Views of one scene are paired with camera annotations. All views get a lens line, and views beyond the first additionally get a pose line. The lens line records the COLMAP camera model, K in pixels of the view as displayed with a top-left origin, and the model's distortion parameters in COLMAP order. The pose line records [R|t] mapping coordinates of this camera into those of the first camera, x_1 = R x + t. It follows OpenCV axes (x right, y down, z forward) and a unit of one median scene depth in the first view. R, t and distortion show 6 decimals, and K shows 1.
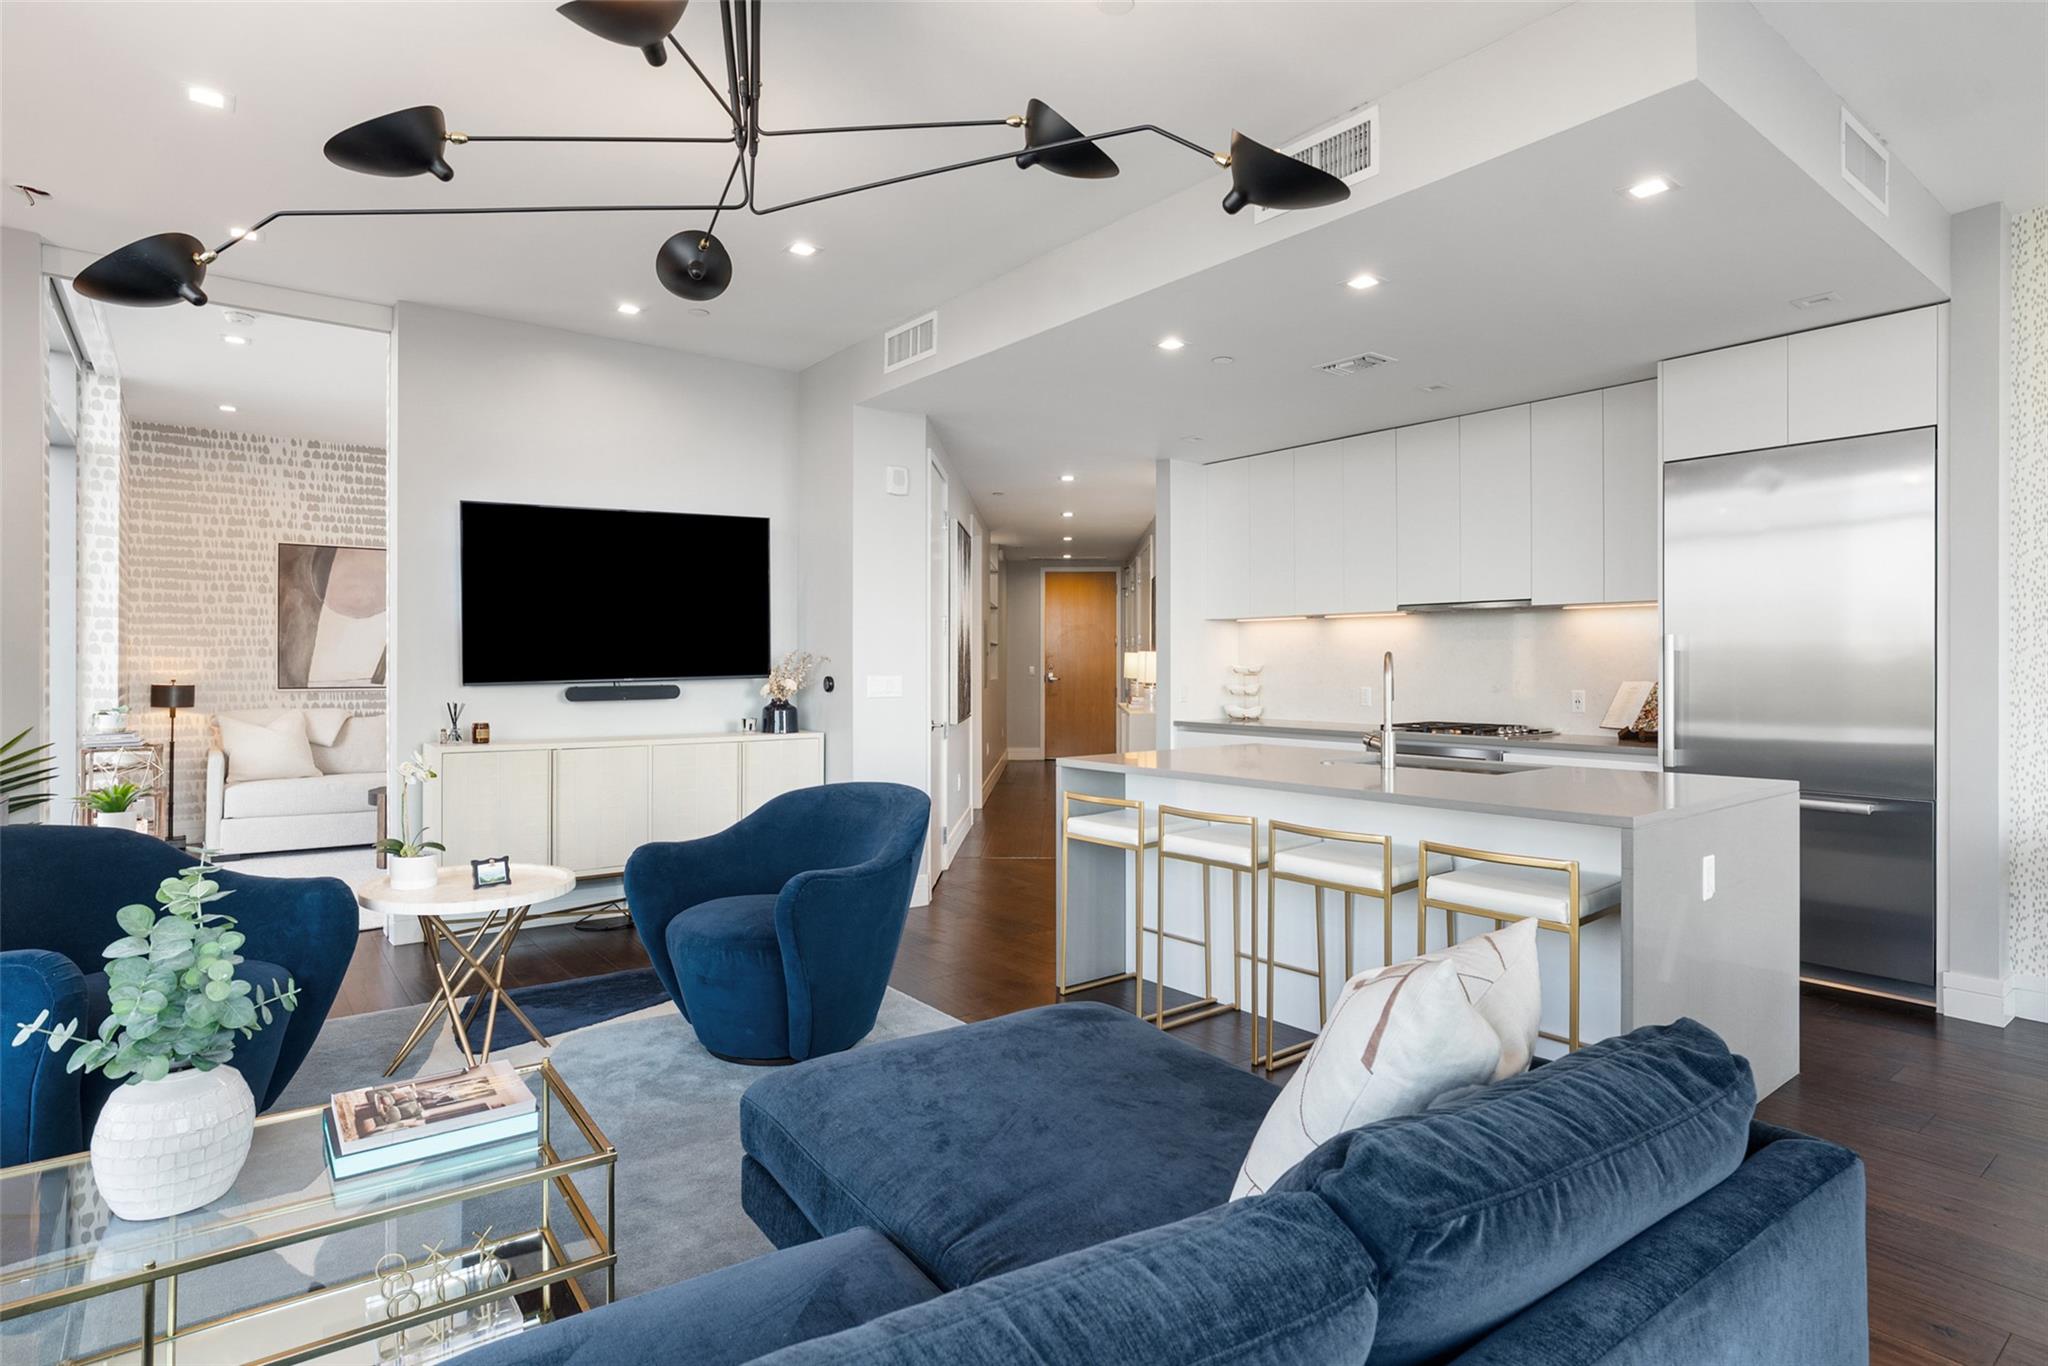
lens RADIAL K [[1081.5, 0, 1024.8], [0, 1081.5, 670.0], [0, 0, 1]] dist [-0.001390, -0.000202]
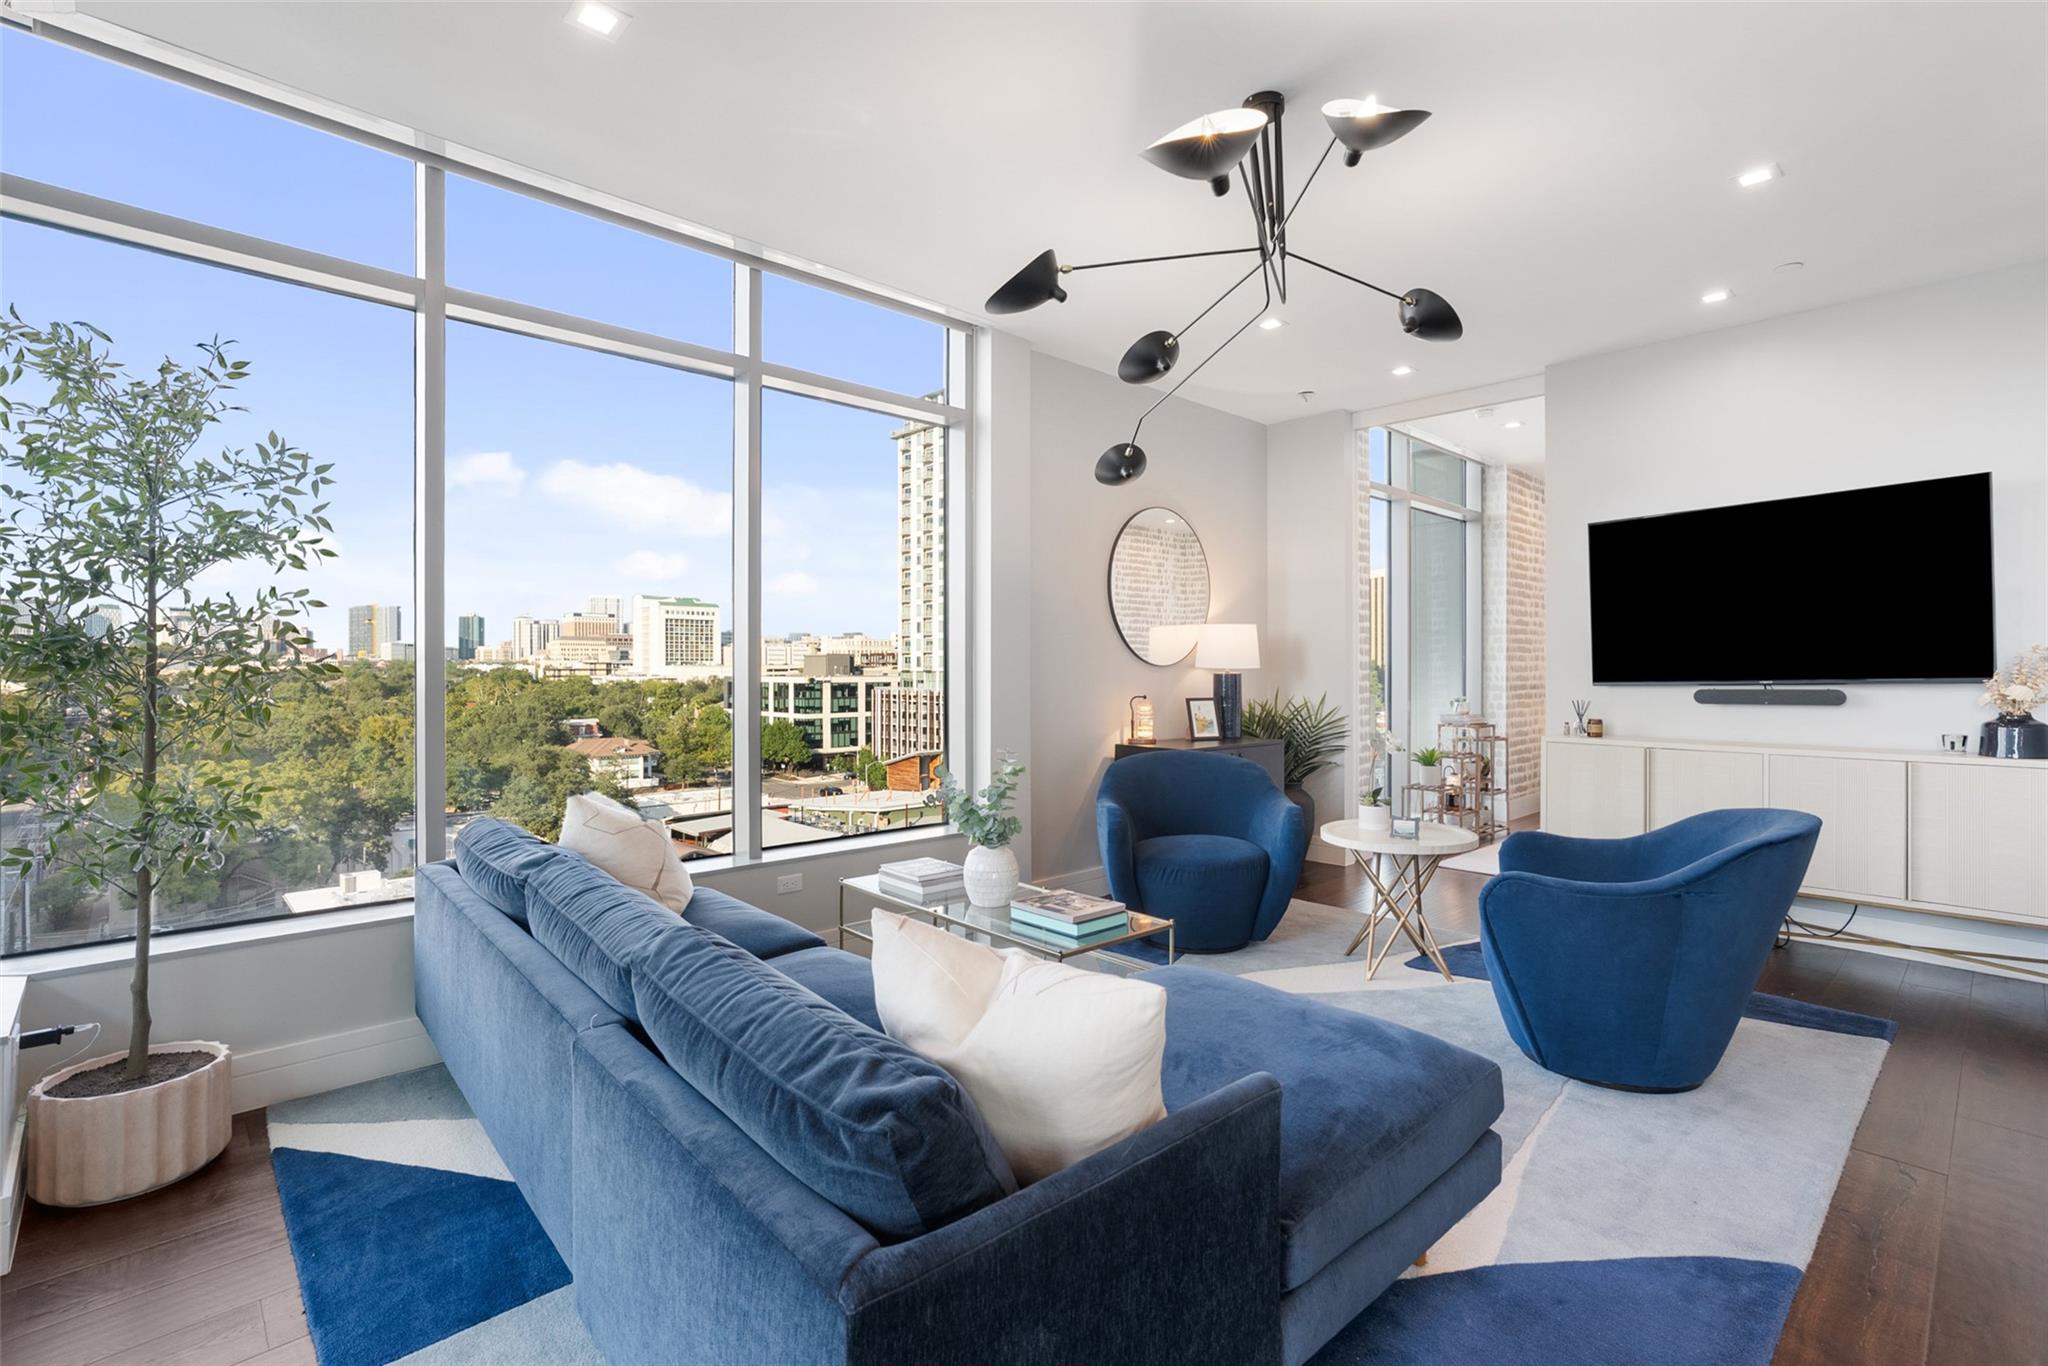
lens RADIAL K [[940.8, 0, 1022.8], [0, 940.8, 677.2], [0, 0, 1]] dist [0.010782, 0.003674]
pose [[0.104634, 0.007416, -0.994483, 0.395664], [-0.004609, 0.999965, 0.006972, 0.001412], [0.994500, 0.003855, 0.104664, 0.288957]]
